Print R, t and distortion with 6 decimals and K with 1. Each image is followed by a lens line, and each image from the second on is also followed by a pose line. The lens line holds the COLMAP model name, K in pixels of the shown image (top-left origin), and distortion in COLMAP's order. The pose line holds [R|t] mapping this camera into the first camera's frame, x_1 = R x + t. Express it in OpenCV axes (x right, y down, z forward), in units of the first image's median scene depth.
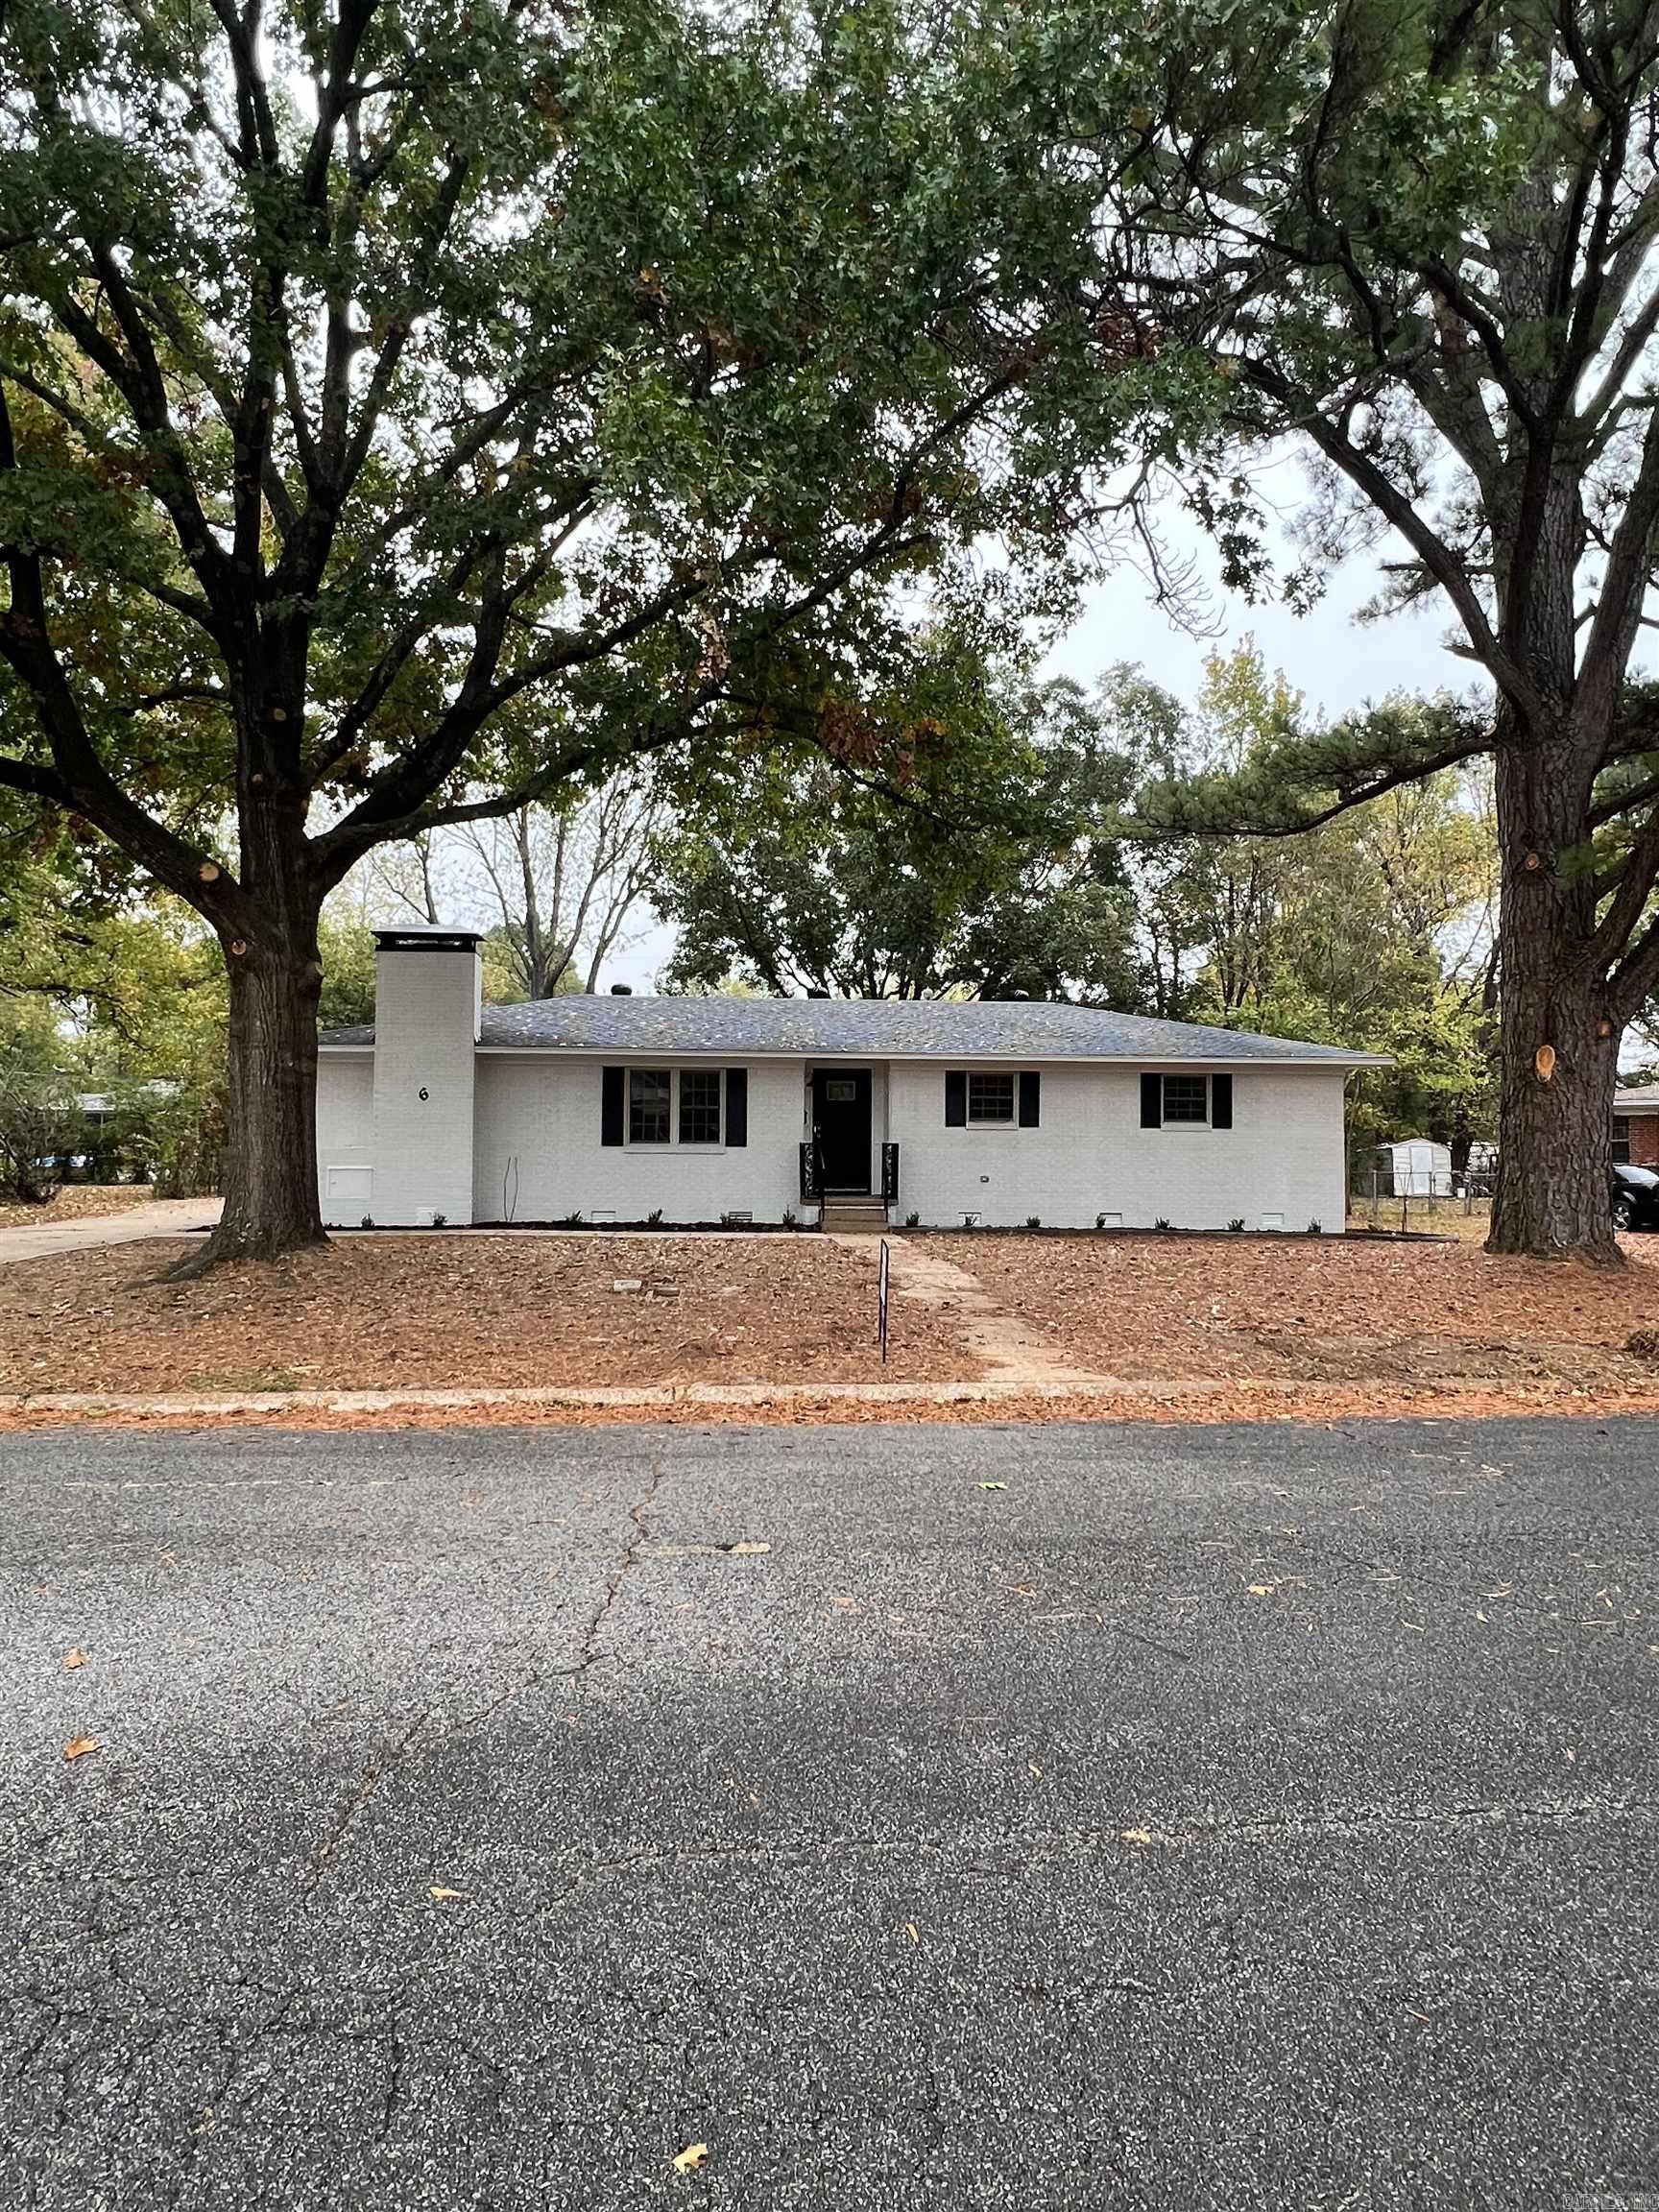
lens RADIAL K [[1296.3, 0, 829.5], [0, 1296.3, 1106.0], [0, 0, 1]] dist [0.001437, -0.000401]
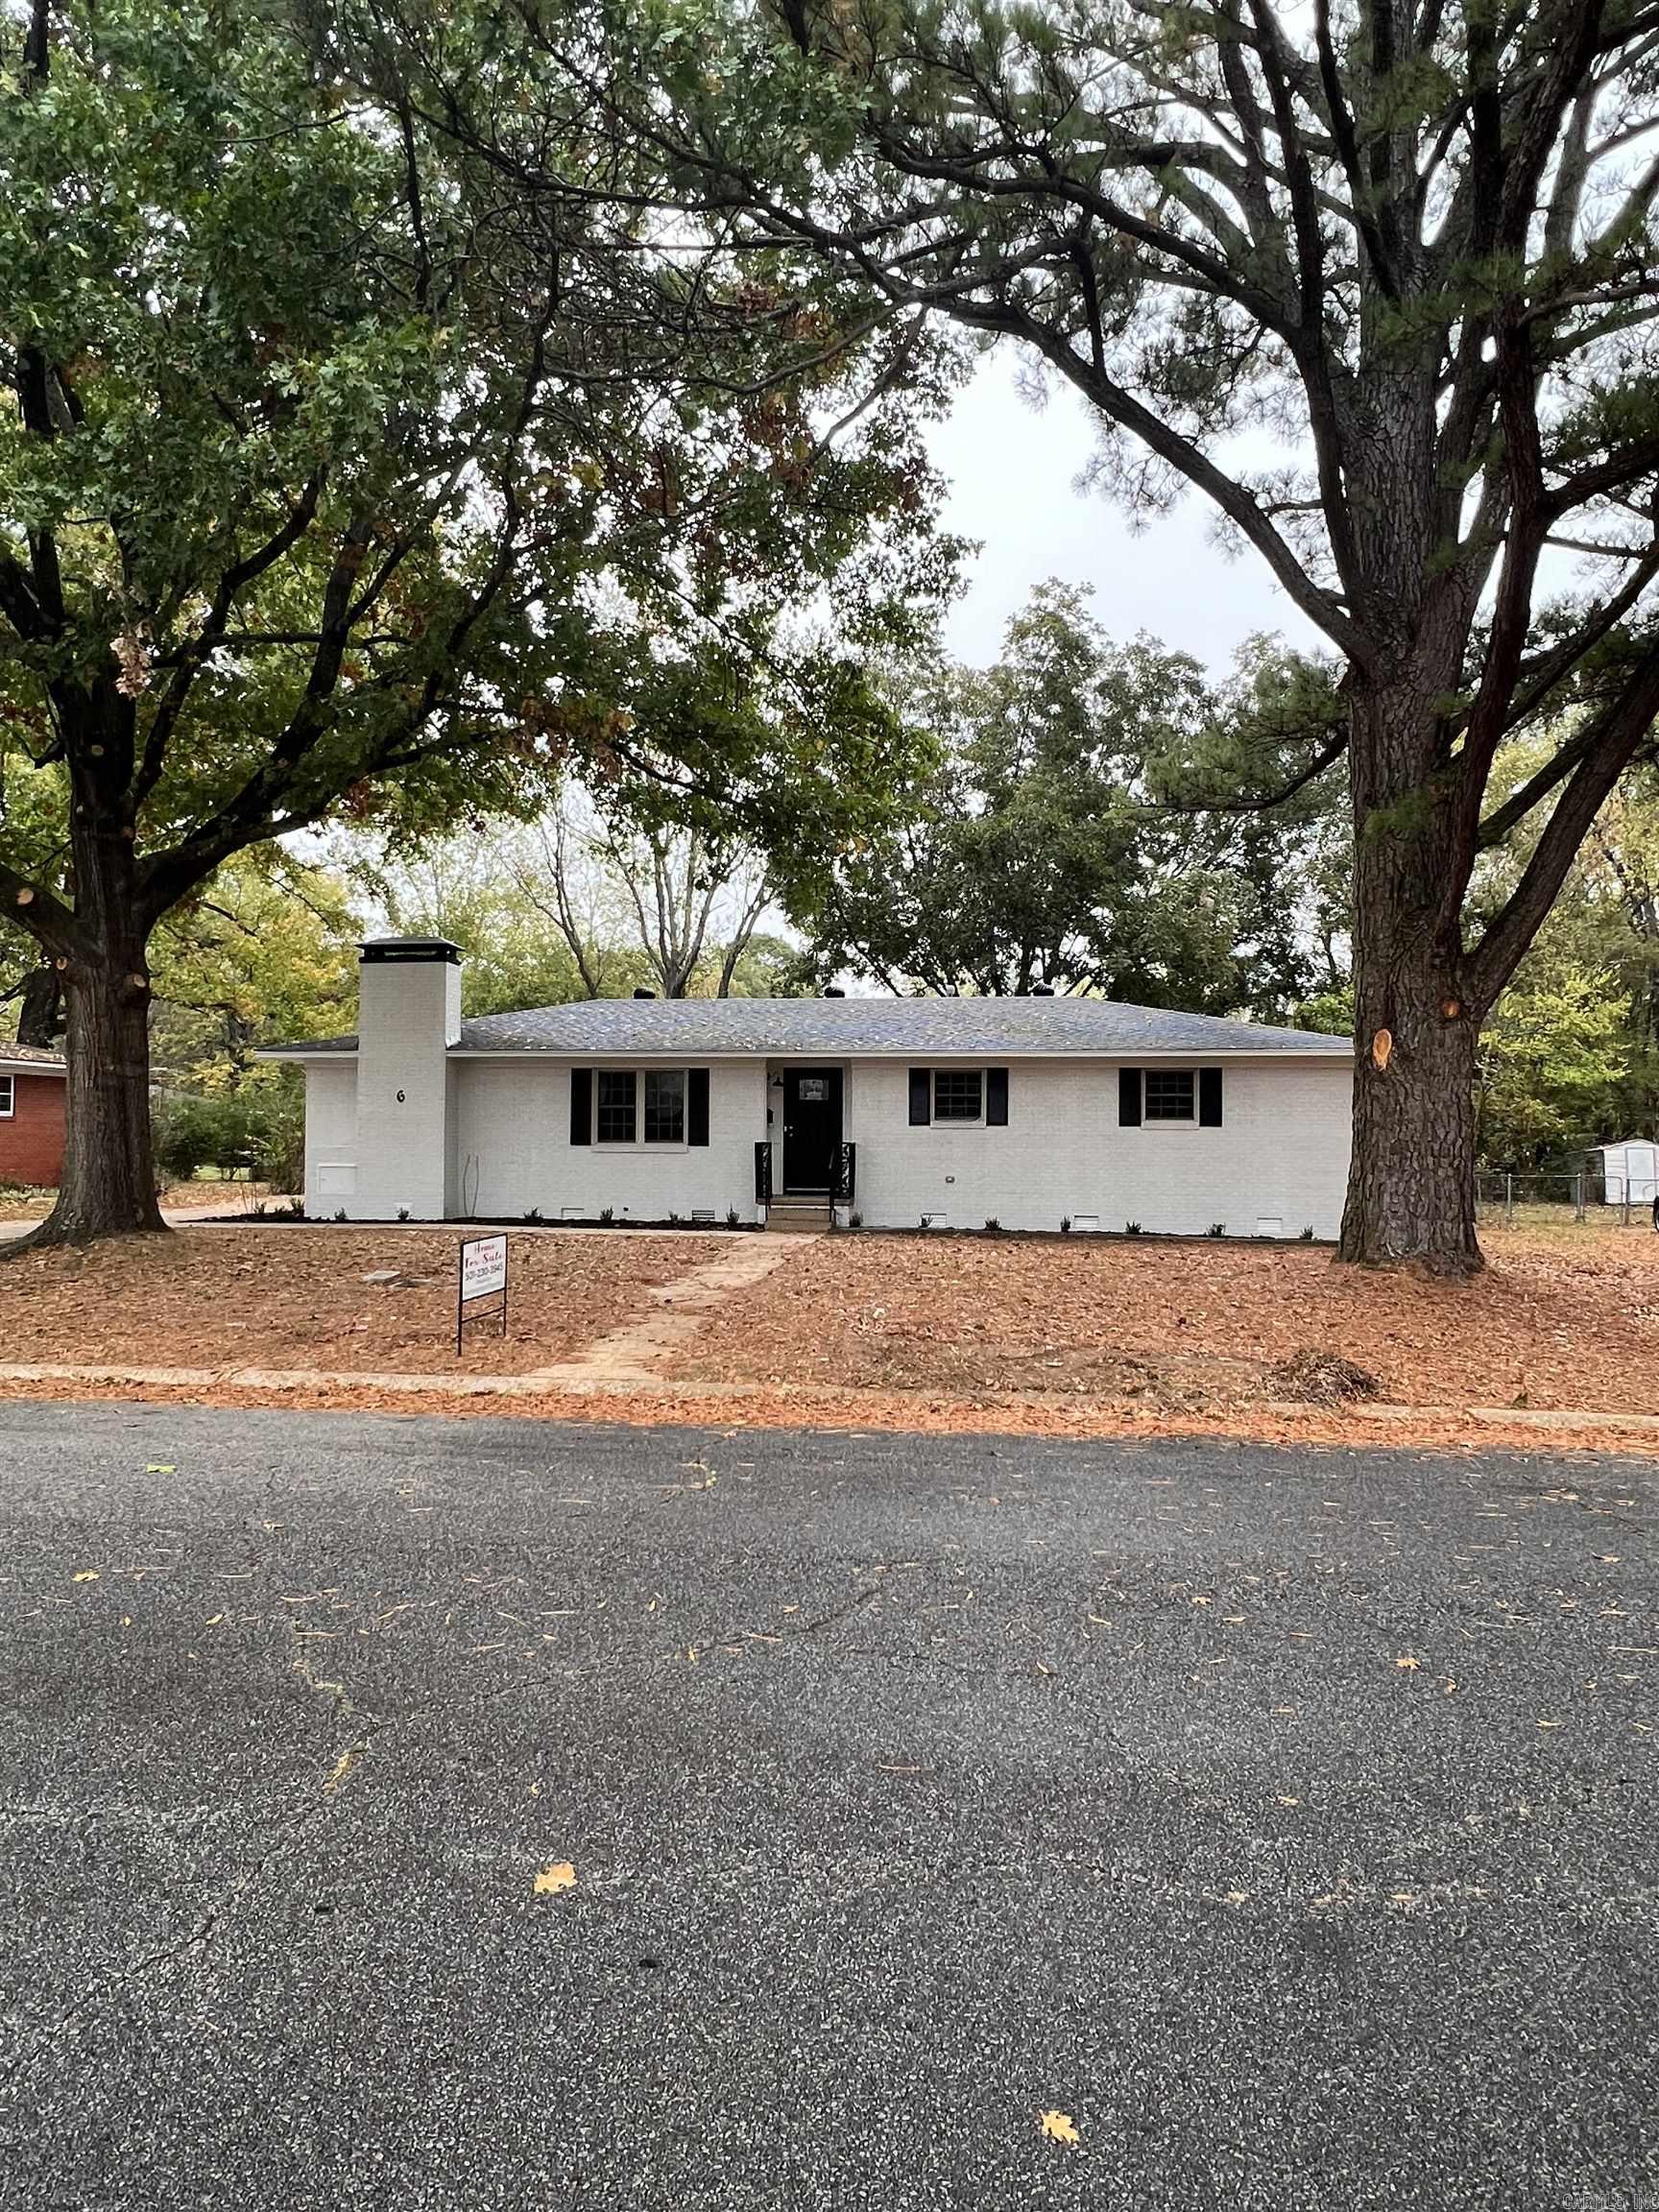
lens RADIAL K [[1296.3, 0, 829.5], [0, 1296.3, 1106.0], [0, 0, 1]] dist [0.001437, -0.000401]
pose [[0.977093, -0.006566, -0.212710, 0.243618], [0.005973, 0.999976, -0.003433, 0.004331], [0.212728, 0.002084, 0.977109, 0.033340]]
